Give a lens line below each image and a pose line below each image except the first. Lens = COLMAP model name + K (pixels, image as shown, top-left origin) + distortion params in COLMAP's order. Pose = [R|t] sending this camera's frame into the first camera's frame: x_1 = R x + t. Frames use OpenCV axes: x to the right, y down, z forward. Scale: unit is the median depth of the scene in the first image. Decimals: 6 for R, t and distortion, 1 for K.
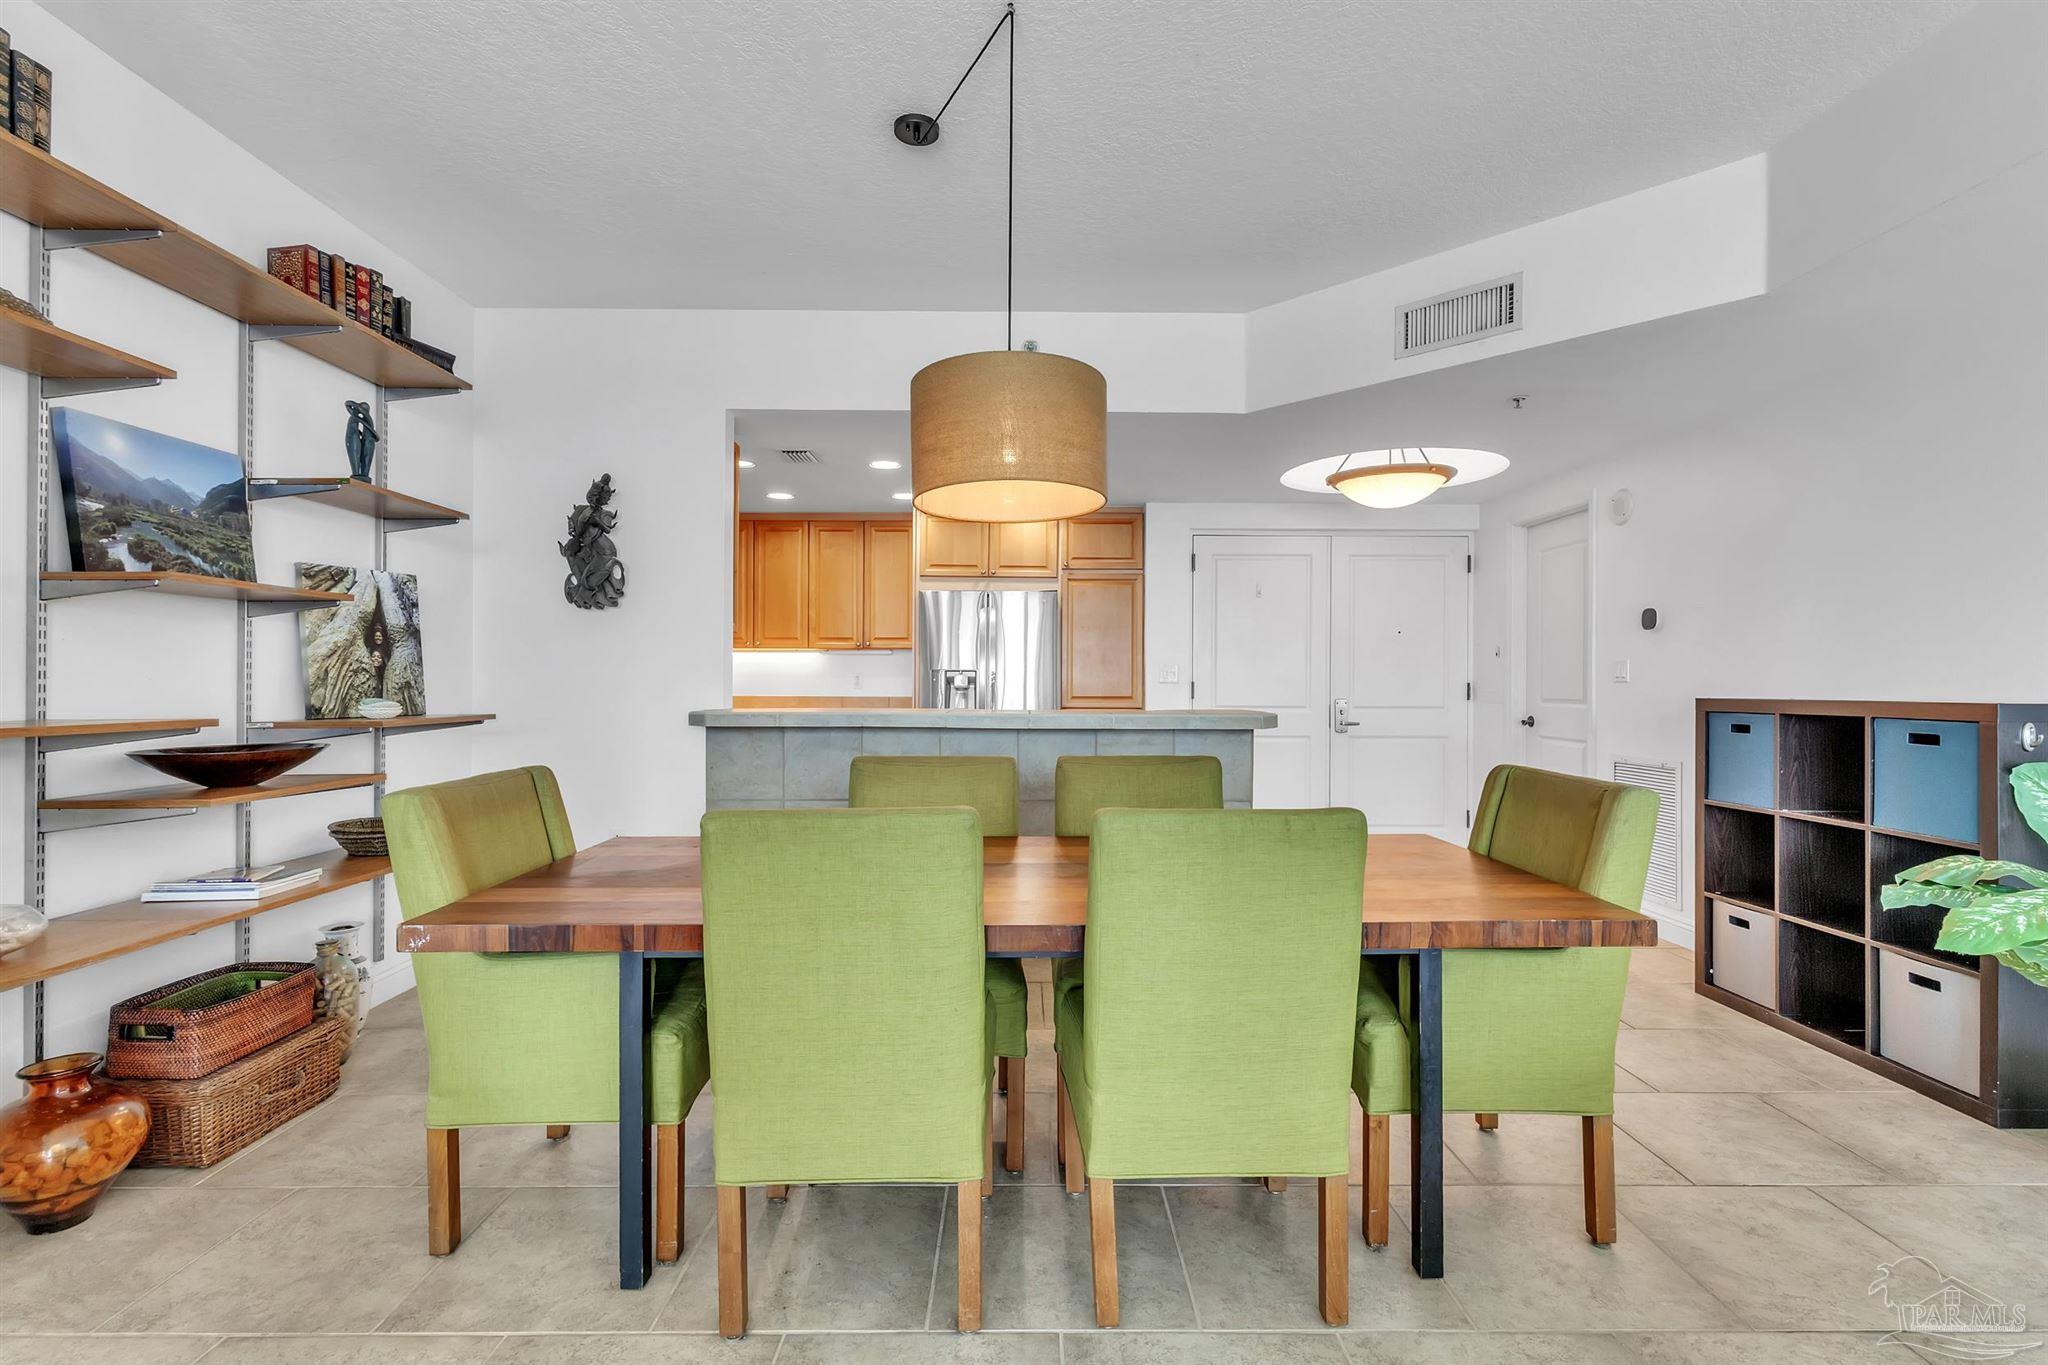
lens RADIAL K [[950.6, 0, 1024.0], [0, 950.6, 682.5], [0, 0, 1]] dist [0.007952, -0.001619]
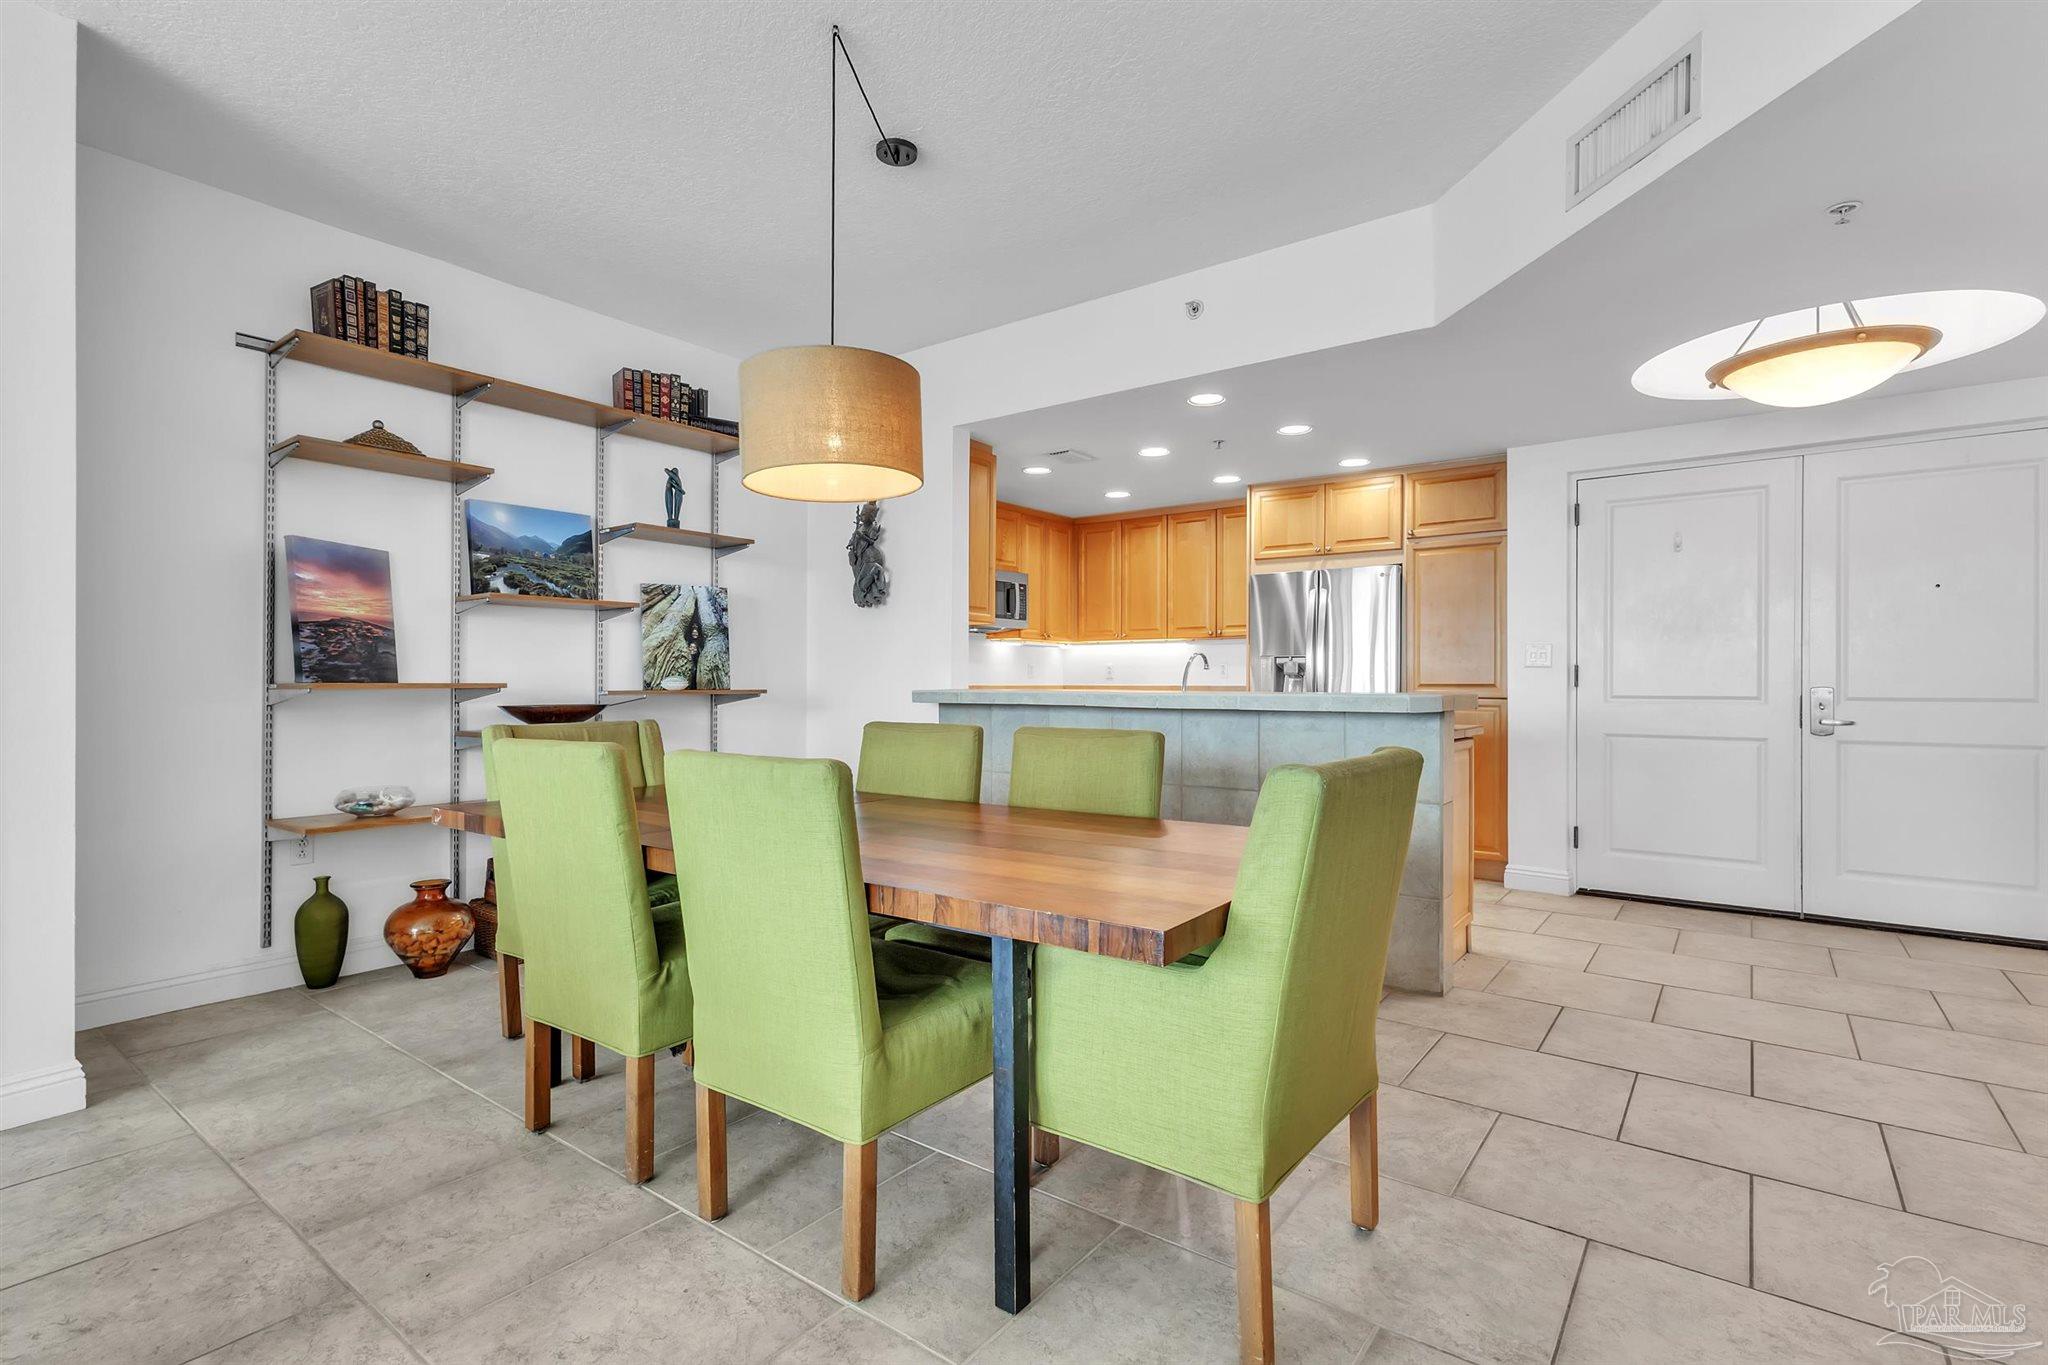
lens RADIAL K [[950.6, 0, 1024.0], [0, 950.6, 682.5], [0, 0, 1]] dist [0.007952, -0.001619]
pose [[0.796170, -0.001849, -0.605070, 0.582887], [0.000371, 0.999997, -0.002567, 0.029866], [0.605073, 0.001819, 0.796168, 0.187623]]
